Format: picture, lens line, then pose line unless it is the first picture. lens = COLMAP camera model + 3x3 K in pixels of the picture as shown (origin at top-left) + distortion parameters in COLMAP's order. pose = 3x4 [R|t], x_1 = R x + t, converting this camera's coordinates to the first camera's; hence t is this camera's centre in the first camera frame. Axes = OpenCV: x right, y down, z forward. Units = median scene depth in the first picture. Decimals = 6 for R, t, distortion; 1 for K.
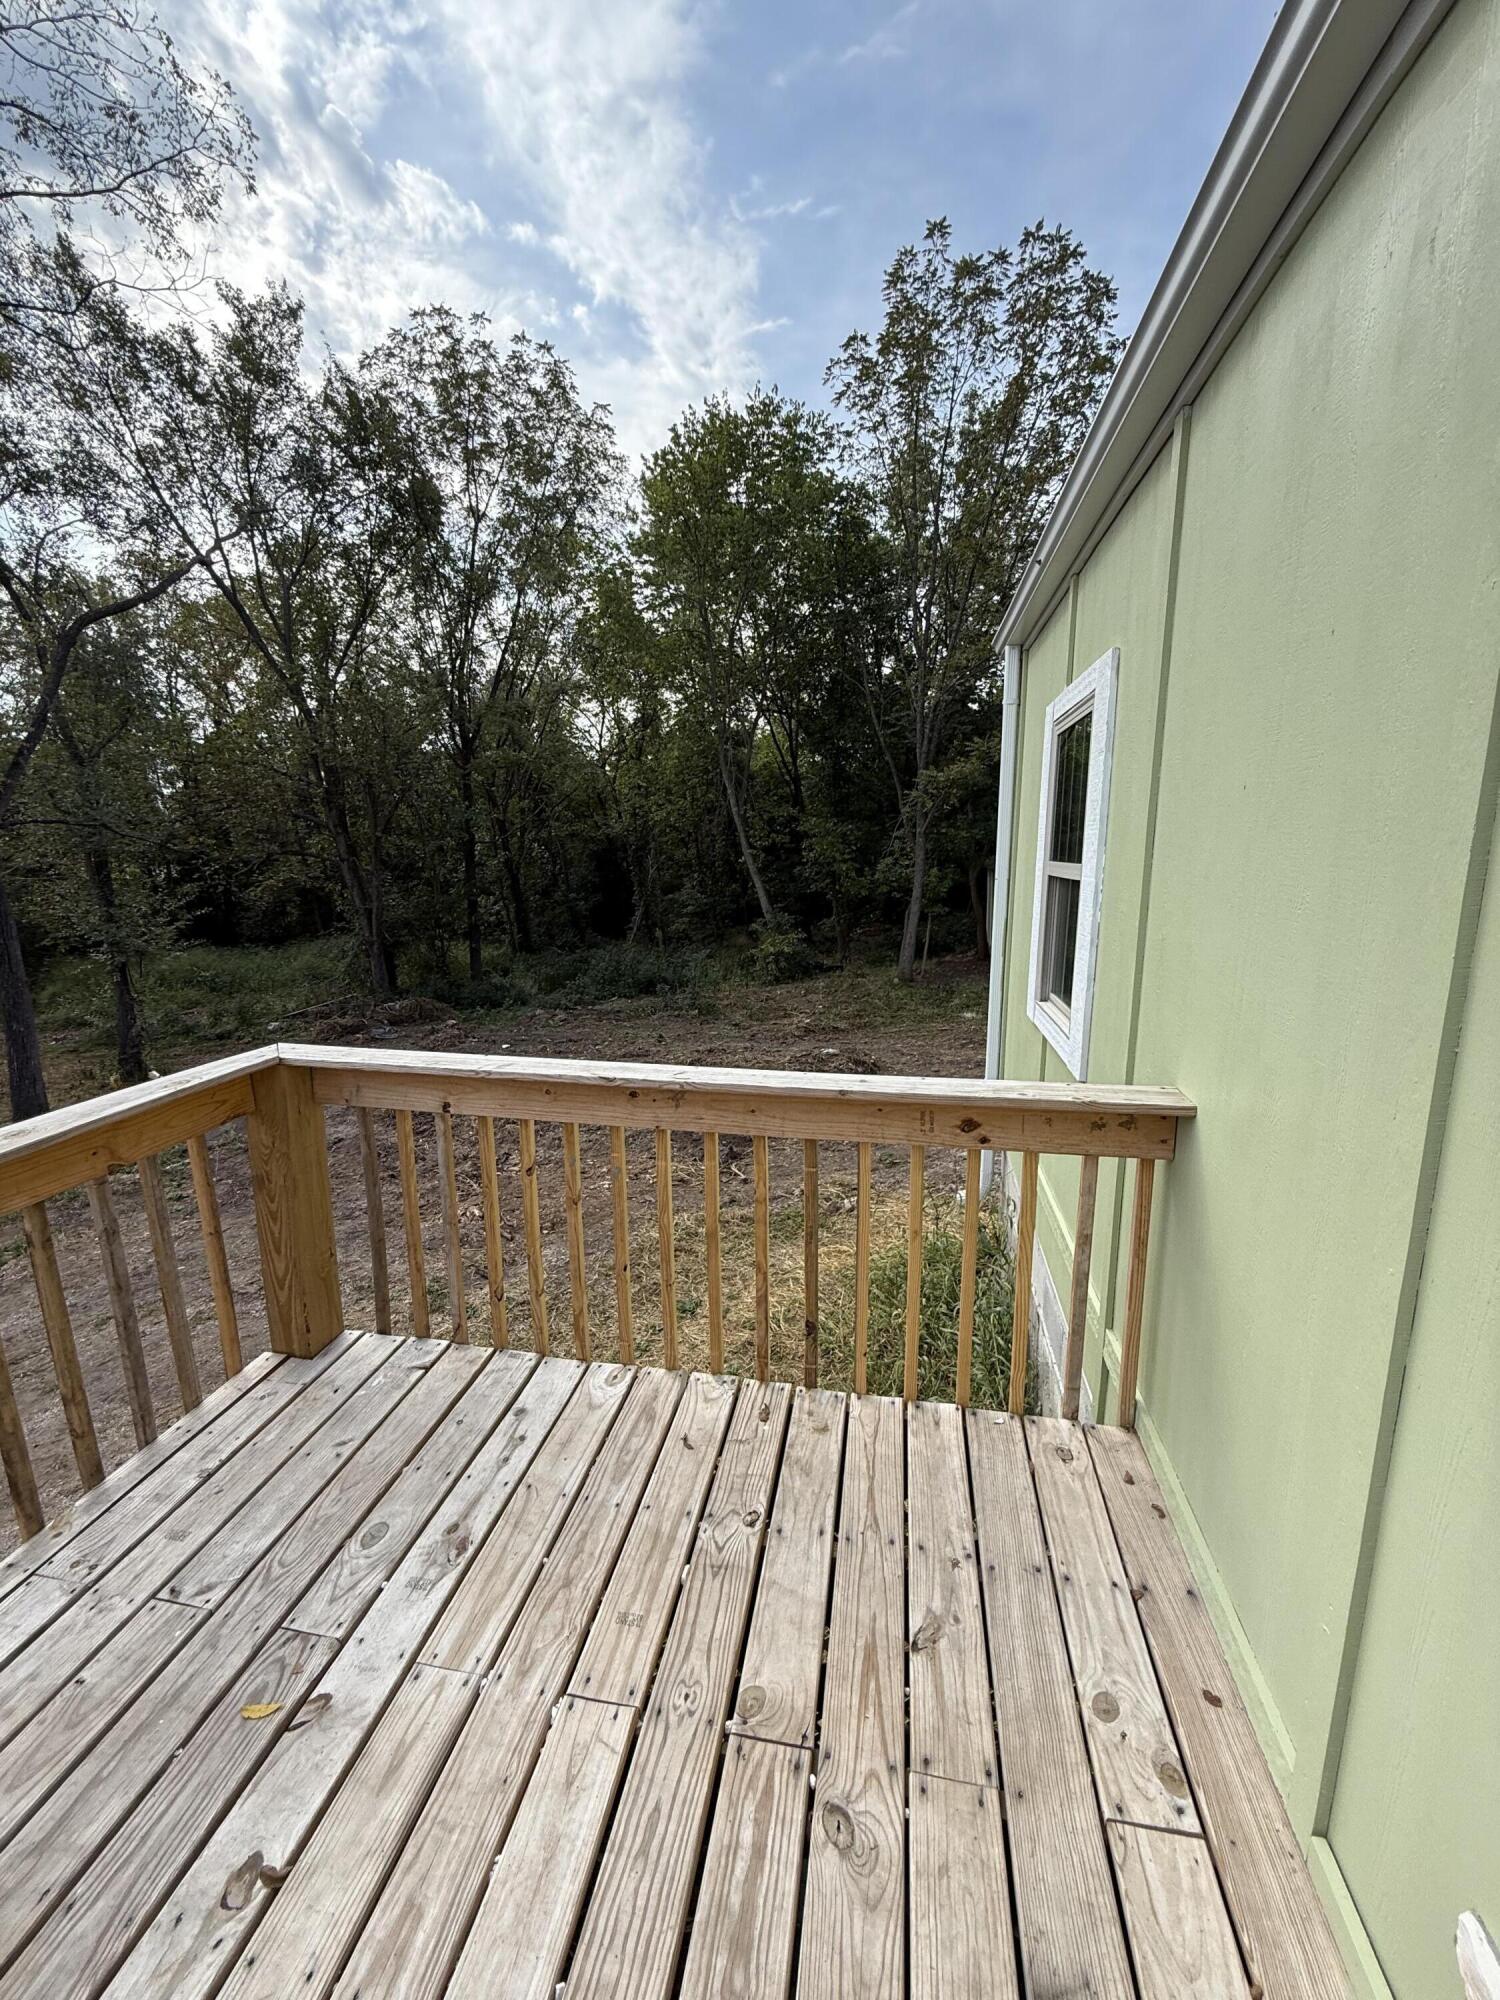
lens RADIAL K [[792.7, 0, 758.7], [0, 792.7, 995.1], [0, 0, 1]] dist [-0.001248, -0.000612]
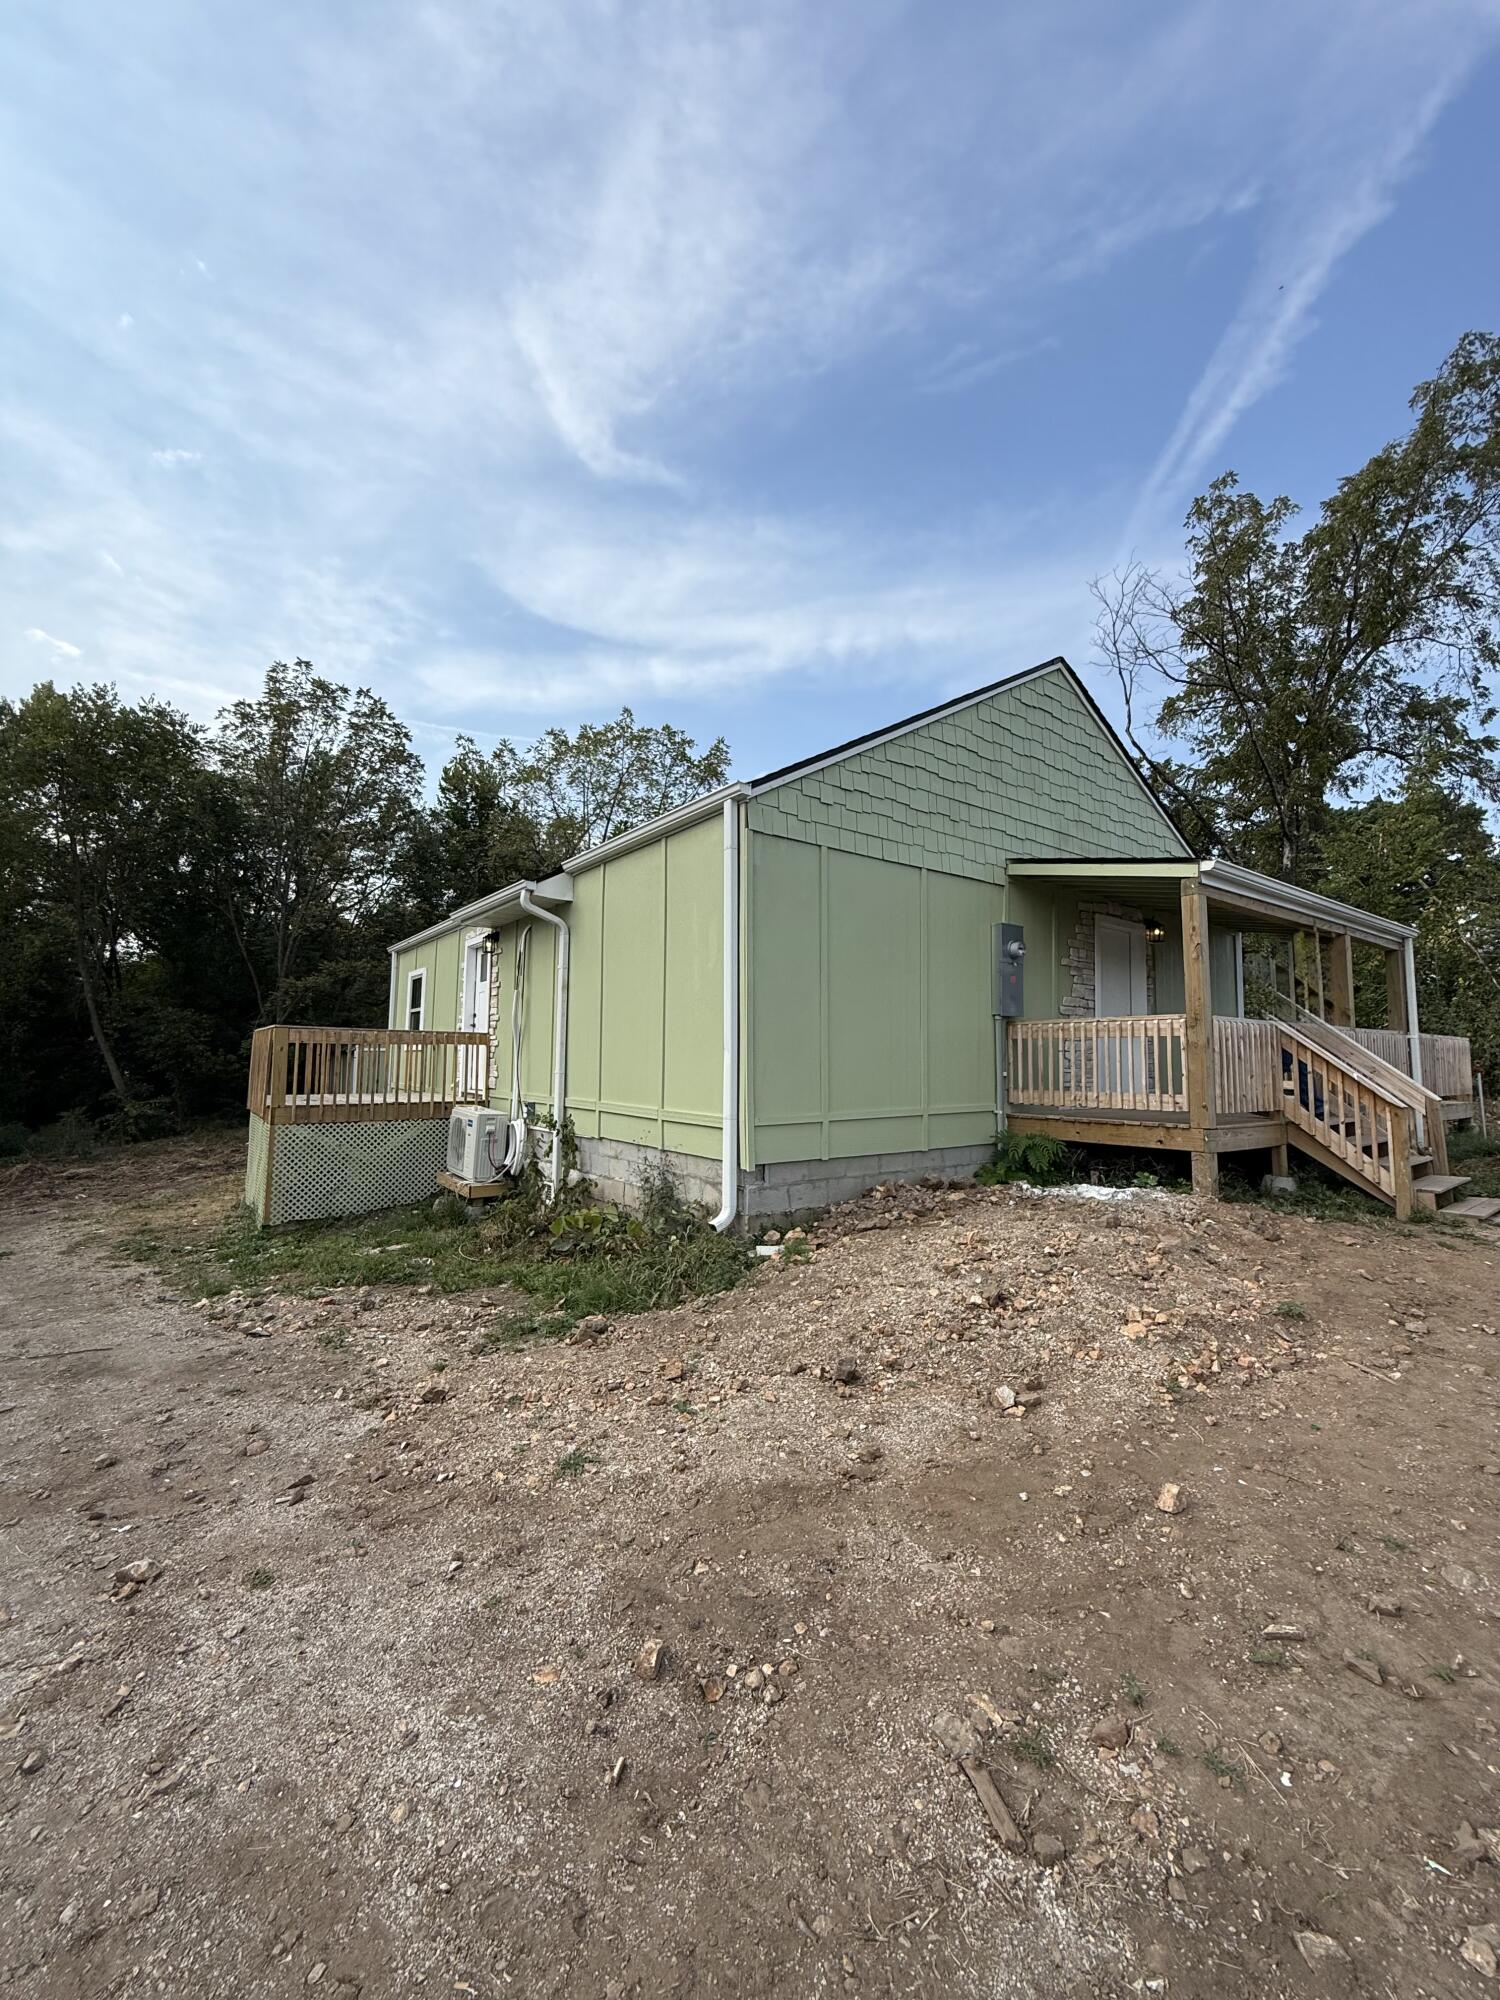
lens RADIAL K [[792.7, 0, 758.7], [0, 792.7, 995.1], [0, 0, 1]] dist [-0.001248, -0.000612]
pose [[0.677690, 0.079225, 0.731068, -0.245913], [0.119258, 0.969177, -0.215578, 0.149117], [-0.725613, 0.233281, 0.647353, -0.516884]]
